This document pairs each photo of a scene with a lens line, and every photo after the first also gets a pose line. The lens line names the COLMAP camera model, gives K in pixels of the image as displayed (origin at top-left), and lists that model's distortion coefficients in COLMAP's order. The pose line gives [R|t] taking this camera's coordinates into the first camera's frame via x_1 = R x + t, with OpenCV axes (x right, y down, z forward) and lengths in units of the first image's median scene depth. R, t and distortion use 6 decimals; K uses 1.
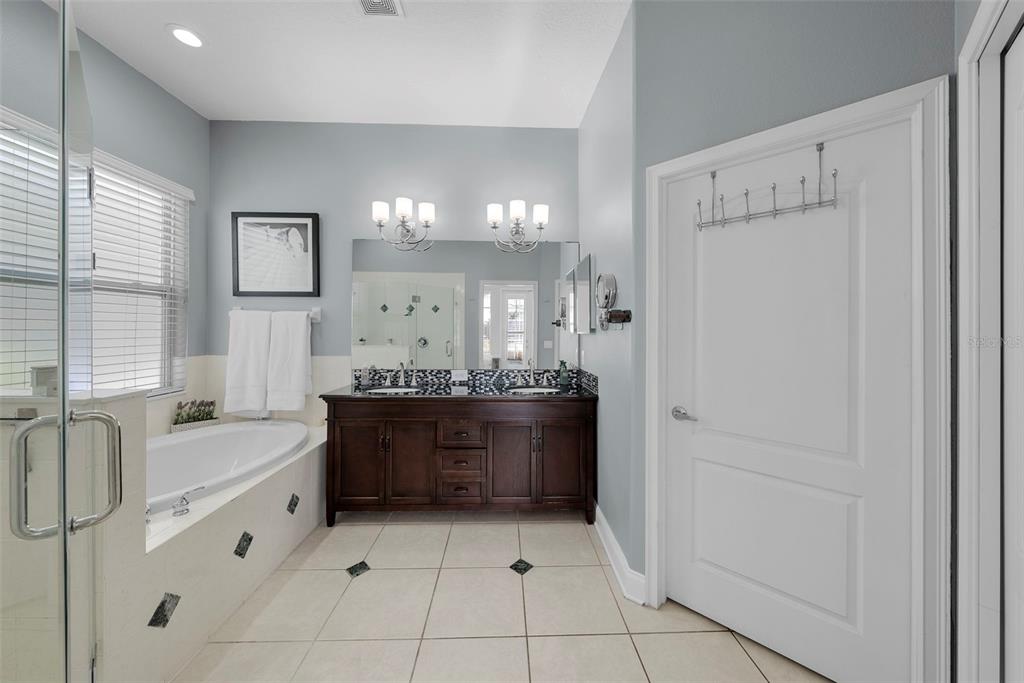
lens RADIAL K [[350.2, 0, 519.5], [0, 350.2, 335.3], [0, 0, 1]] dist [-0.001884, -0.000315]
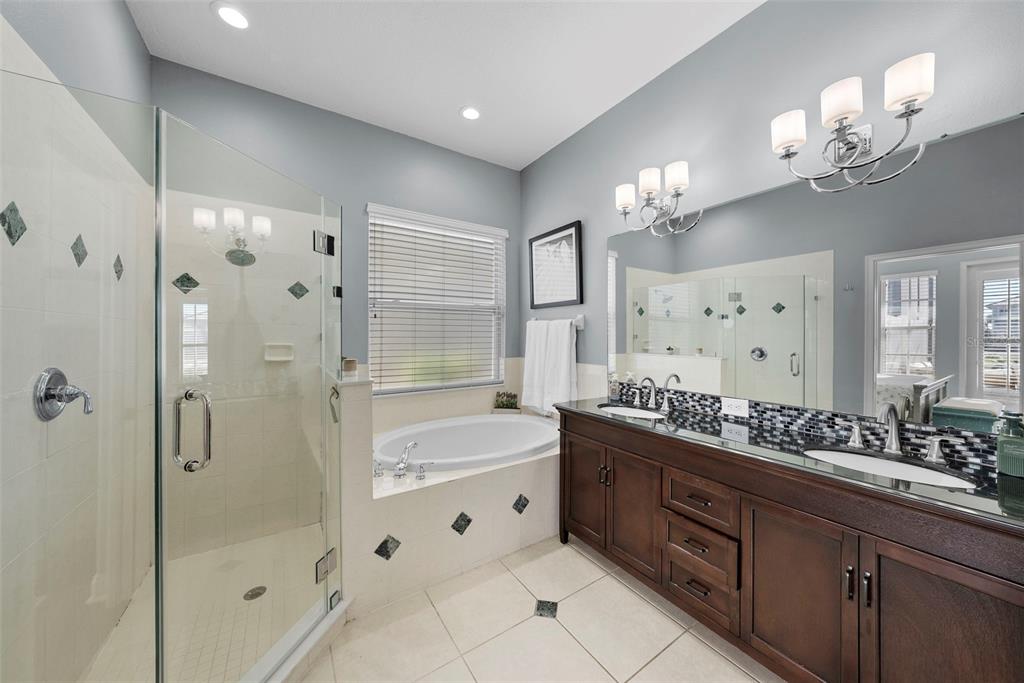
lens RADIAL K [[350.2, 0, 510.7], [0, 350.2, 338.2], [0, 0, 1]] dist [-0.001884, -0.000315]
pose [[0.522419, 0.000964, -0.852688, 0.171322], [-0.012277, 0.999904, -0.006391, -0.004003], [0.852600, 0.013807, 0.522381, 0.320518]]
